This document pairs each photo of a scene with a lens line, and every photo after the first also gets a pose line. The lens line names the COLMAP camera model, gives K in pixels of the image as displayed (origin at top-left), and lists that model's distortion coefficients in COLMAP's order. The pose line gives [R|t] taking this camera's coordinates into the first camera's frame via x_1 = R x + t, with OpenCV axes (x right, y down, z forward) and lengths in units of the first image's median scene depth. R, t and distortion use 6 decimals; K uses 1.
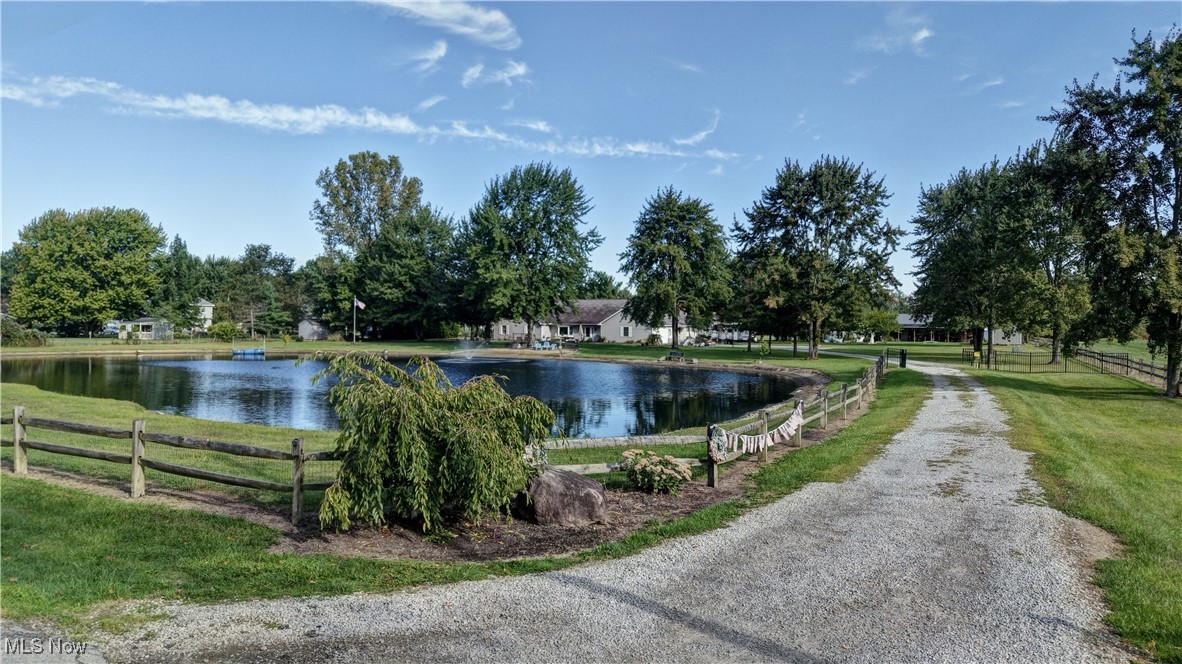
lens RADIAL K [[737.7, 0, 591.0], [0, 737.7, 332.0], [0, 0, 1]] dist [-0.005137, -0.002670]
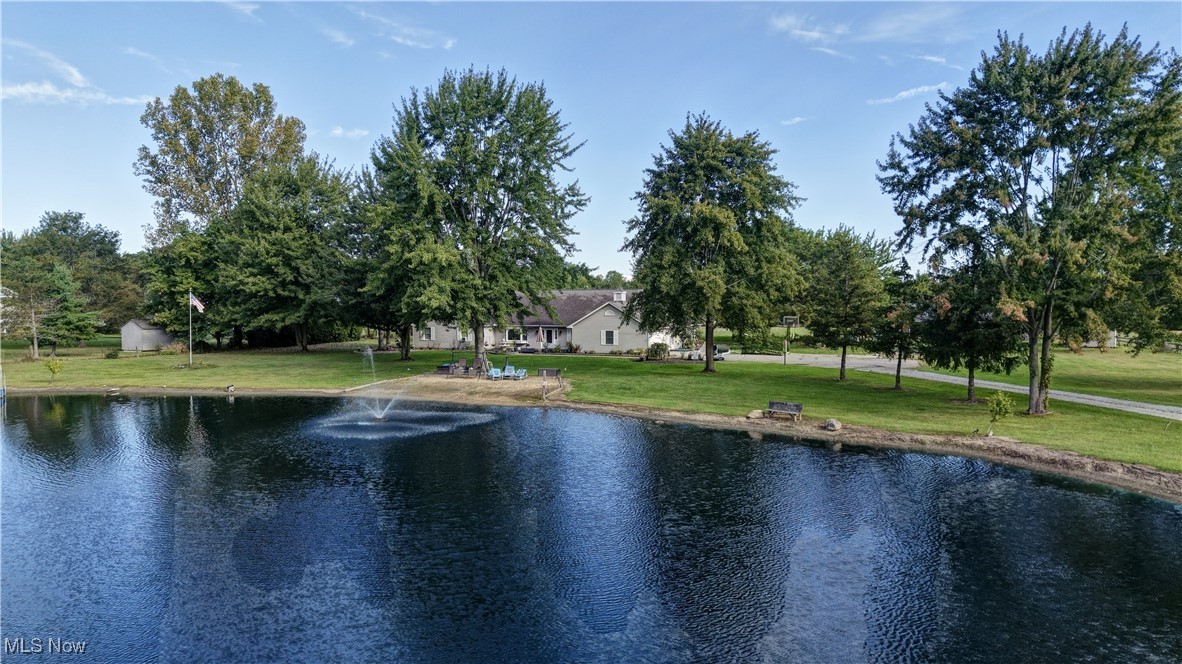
lens RADIAL K [[737.7, 0, 591.0], [0, 737.7, 332.0], [0, 0, 1]] dist [-0.005137, -0.002670]
pose [[0.992545, -0.011916, 0.121295, -0.053547], [0.008975, 0.999653, 0.024761, -0.022971], [-0.121548, -0.023488, 0.992308, 0.313961]]
